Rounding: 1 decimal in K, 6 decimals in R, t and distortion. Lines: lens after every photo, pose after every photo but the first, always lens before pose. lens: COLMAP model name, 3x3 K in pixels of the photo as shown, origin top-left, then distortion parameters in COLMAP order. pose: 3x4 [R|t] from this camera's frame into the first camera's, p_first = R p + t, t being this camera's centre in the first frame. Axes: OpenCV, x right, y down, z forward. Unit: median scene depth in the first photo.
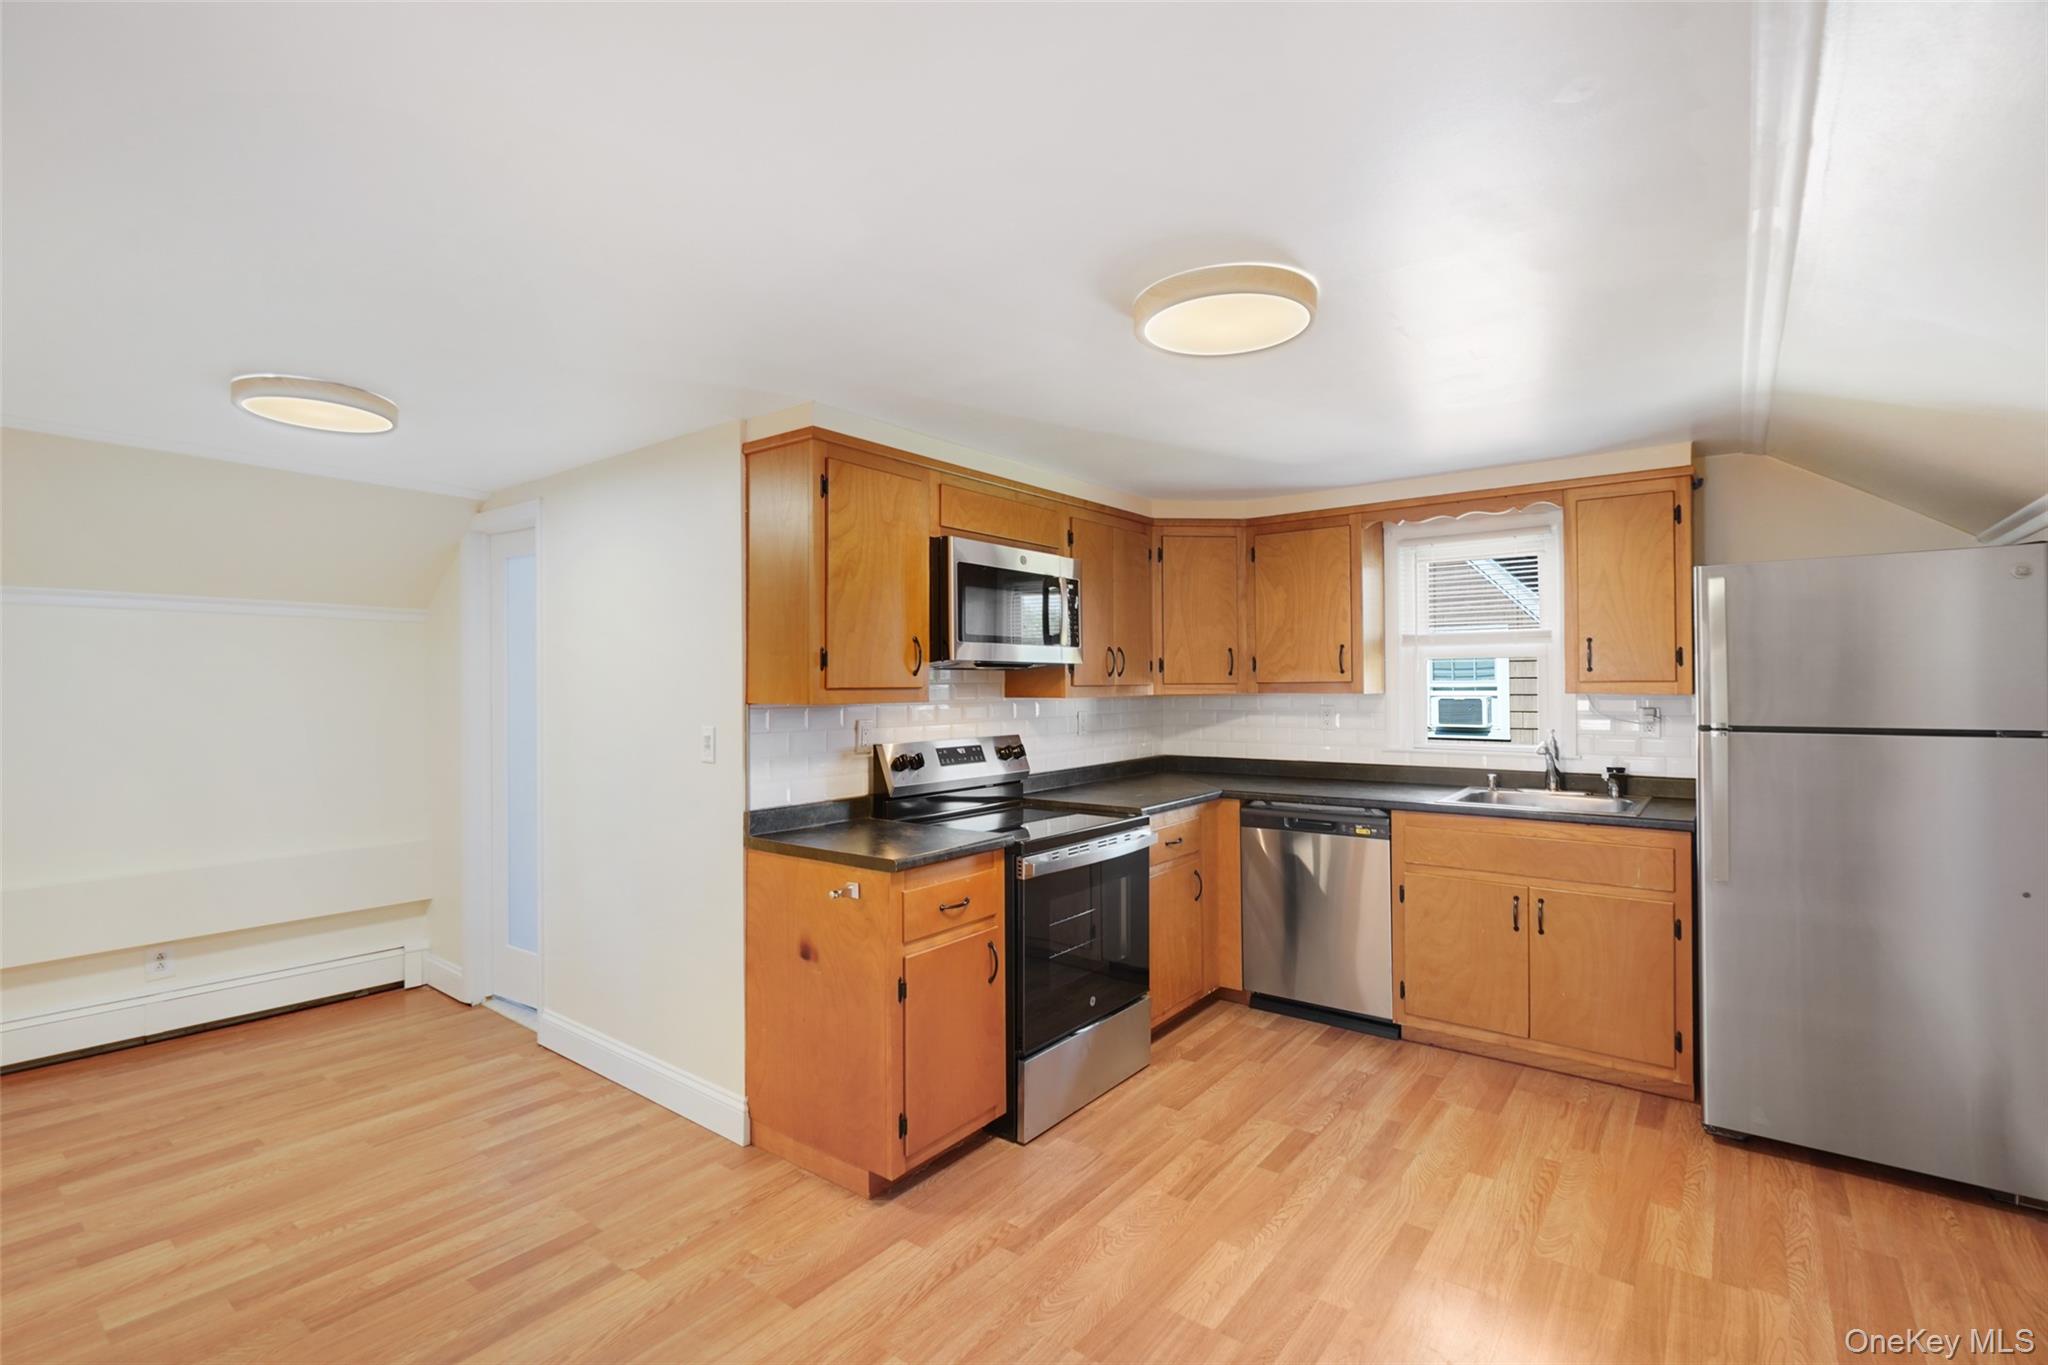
lens RADIAL K [[937.4, 0, 1011.3], [0, 937.4, 681.0], [0, 0, 1]] dist [-0.000939, 0.000193]
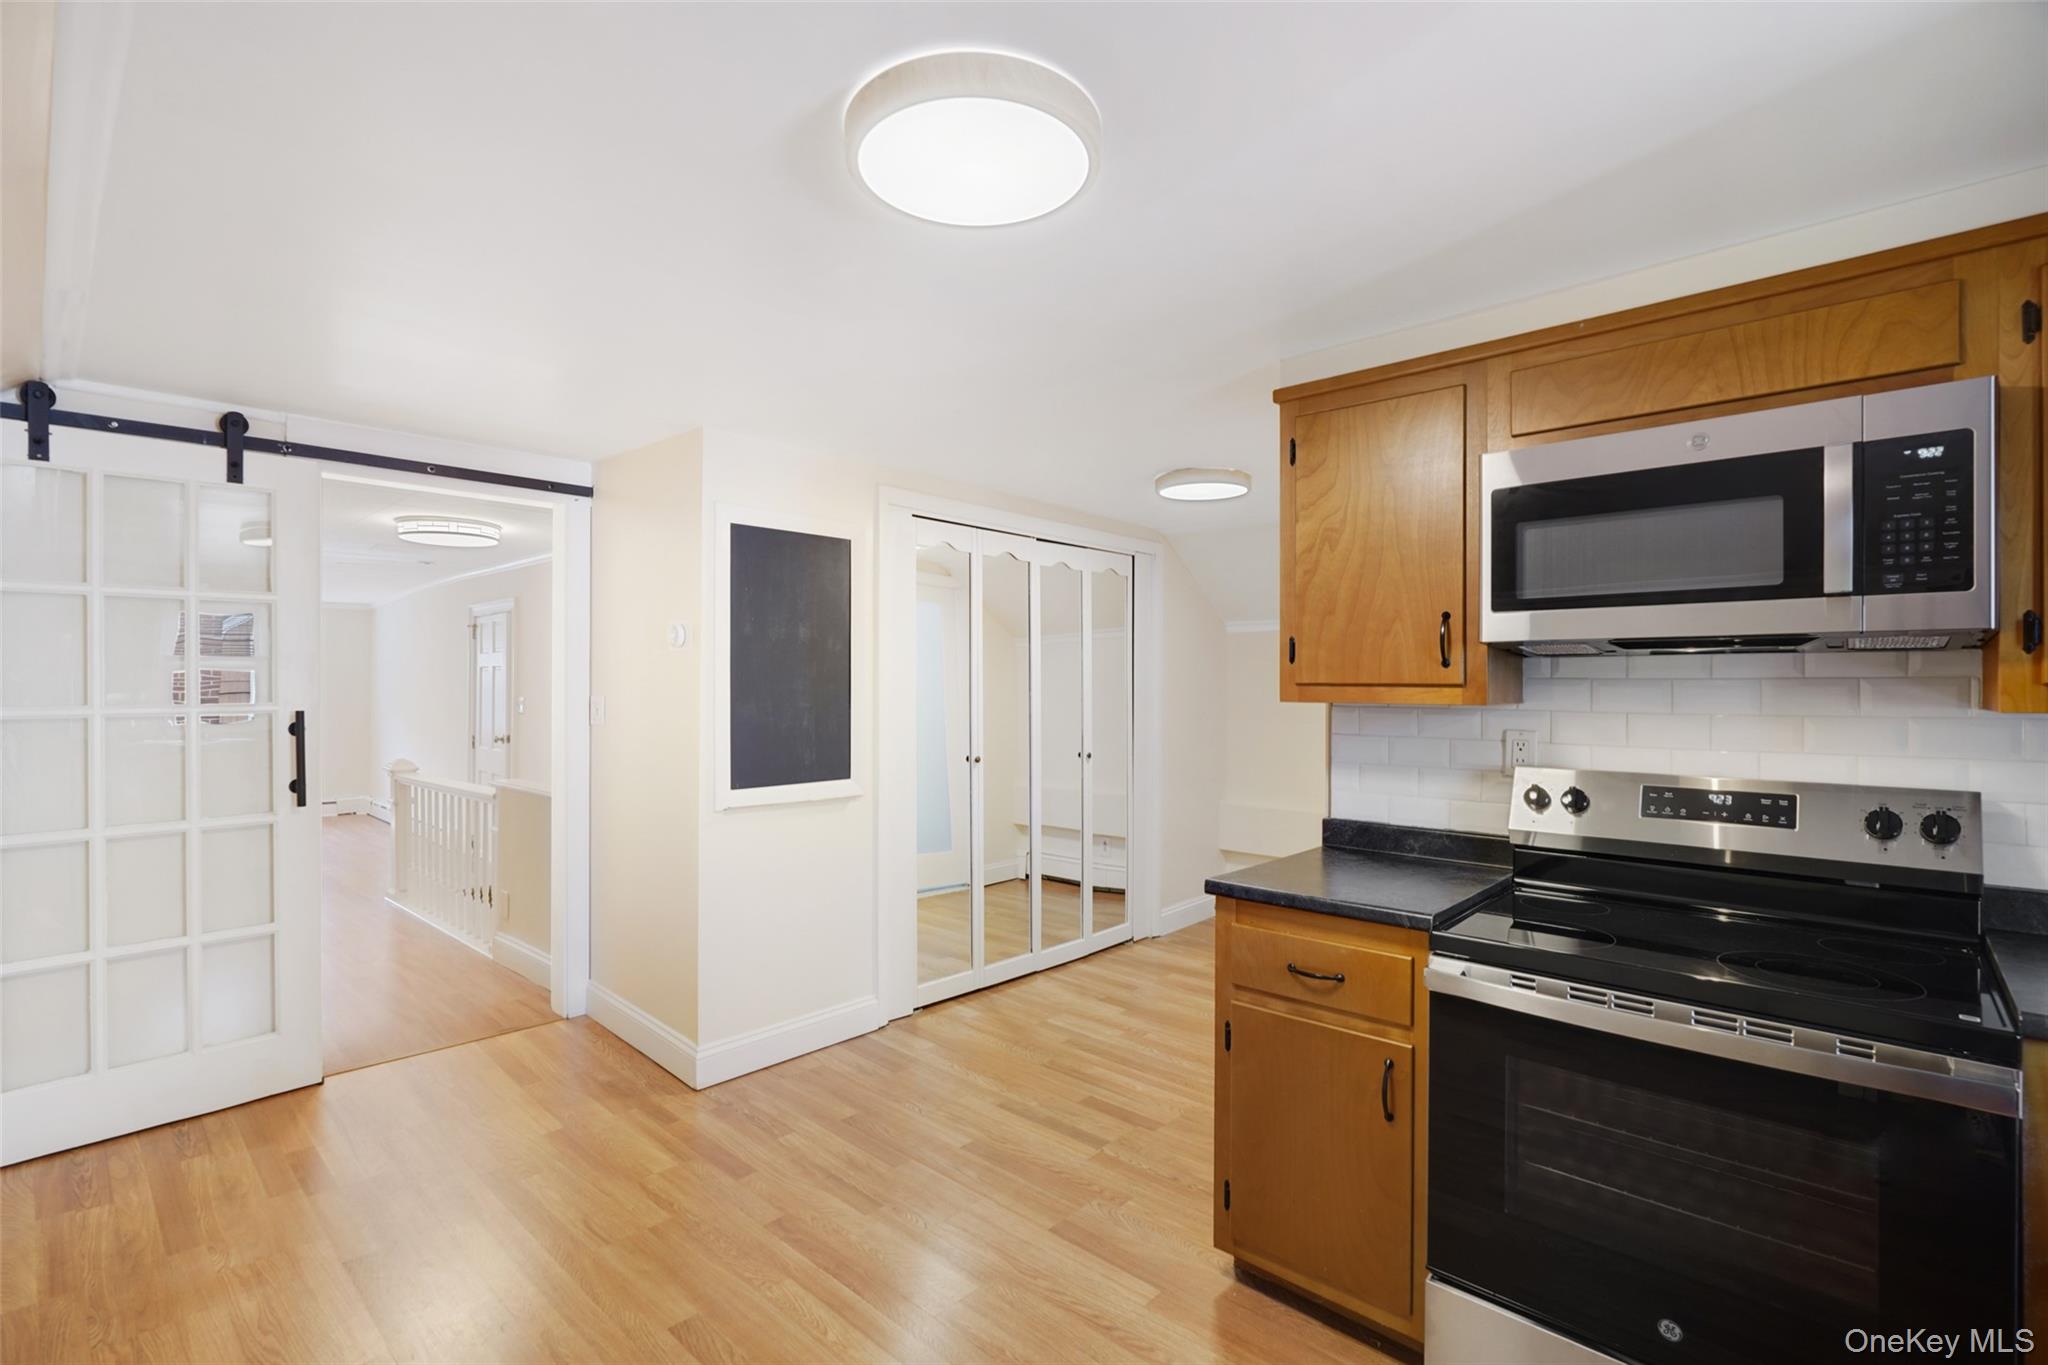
lens RADIAL K [[937.4, 0, 1011.3], [0, 937.4, 685.0], [0, 0, 1]] dist [-0.000939, 0.000193]
pose [[-0.088523, 0.000008, -0.996074, 0.756488], [0.000490, 1.000000, -0.000036, 0.009411], [0.996074, -0.000491, -0.088523, 0.887164]]
